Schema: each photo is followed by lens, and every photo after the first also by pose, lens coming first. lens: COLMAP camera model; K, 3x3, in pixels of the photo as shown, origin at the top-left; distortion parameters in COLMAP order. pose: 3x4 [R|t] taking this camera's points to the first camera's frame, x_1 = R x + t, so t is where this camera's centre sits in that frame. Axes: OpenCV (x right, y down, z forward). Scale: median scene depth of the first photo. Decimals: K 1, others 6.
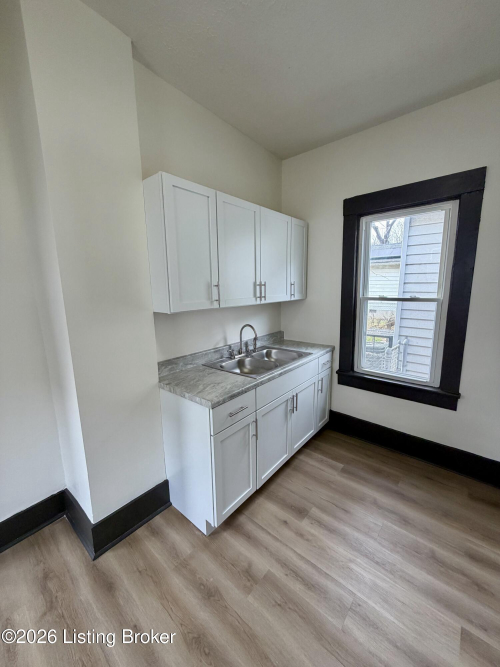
lens RADIAL K [[265.6, 0, 251.4], [0, 265.6, 329.7], [0, 0, 1]] dist [0.000132, -0.000014]
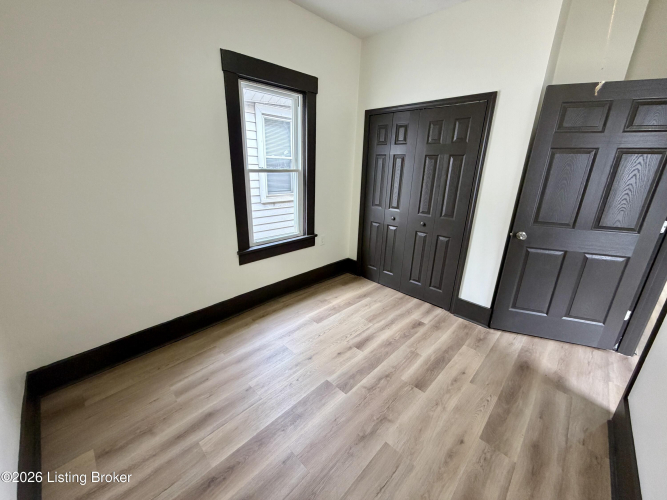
lens RADIAL K [[265.6, 0, 330.4], [0, 265.6, 249.1], [0, 0, 1]] dist [0.000132, -0.000014]
pose [[0.059921, -0.273662, 0.959958, -0.663301], [0.153333, 0.952796, 0.262049, -0.058351], [-0.986356, 0.131491, 0.099054, 0.726534]]
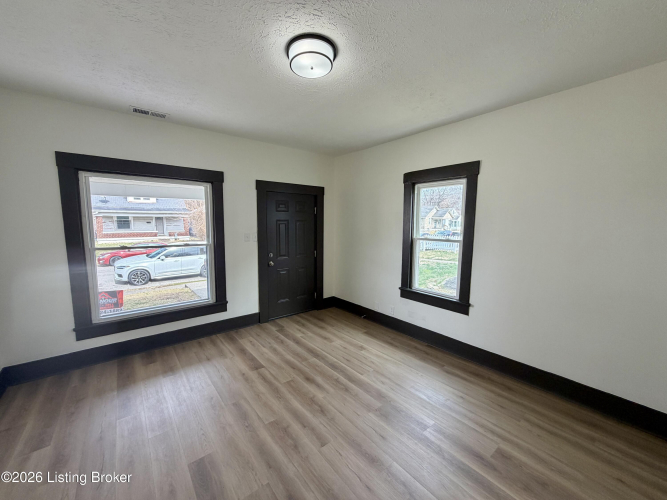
lens RADIAL K [[268.9, 0, 324.0], [0, 268.9, 251.6], [0, 0, 1]] dist [0.000213, 0.000002]
pose [[0.976467, 0.051901, -0.209328, 0.263226], [-0.062841, 0.996965, -0.045948, 0.065745], [0.206308, 0.058021, 0.976765, -0.628470]]
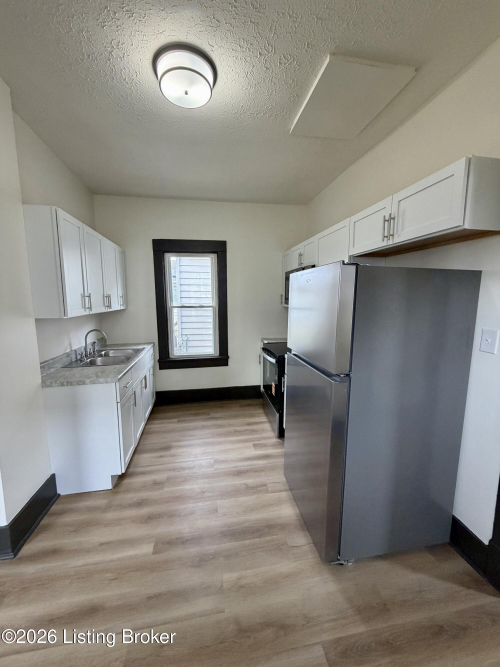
lens RADIAL K [[265.6, 0, 251.4], [0, 265.6, 329.7], [0, 0, 1]] dist [0.000132, -0.000014]
pose [[0.631619, -0.080872, 0.771050, -0.507213], [0.126200, 0.992005, 0.000668, 0.071570], [-0.764939, 0.096885, 0.636775, -0.311216]]
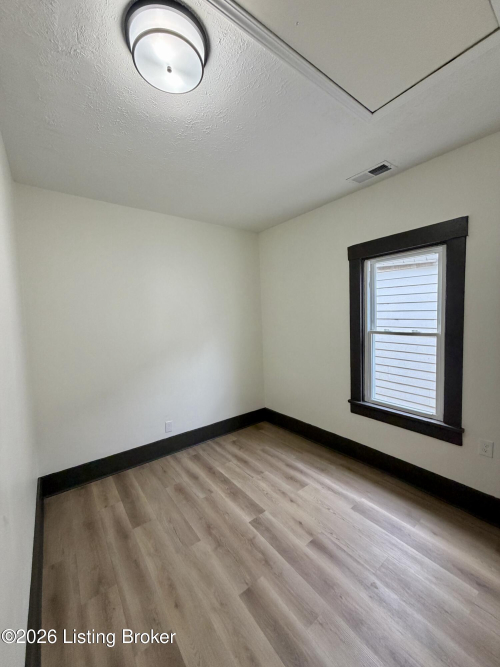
lens RADIAL K [[265.6, 0, 251.4], [0, 265.6, 329.7], [0, 0, 1]] dist [0.000132, -0.000014]
pose [[0.978042, 0.010174, -0.208159, 0.193927], [-0.032975, 0.993781, -0.106361, 0.003282], [0.205783, 0.110890, 0.972295, -0.172098]]
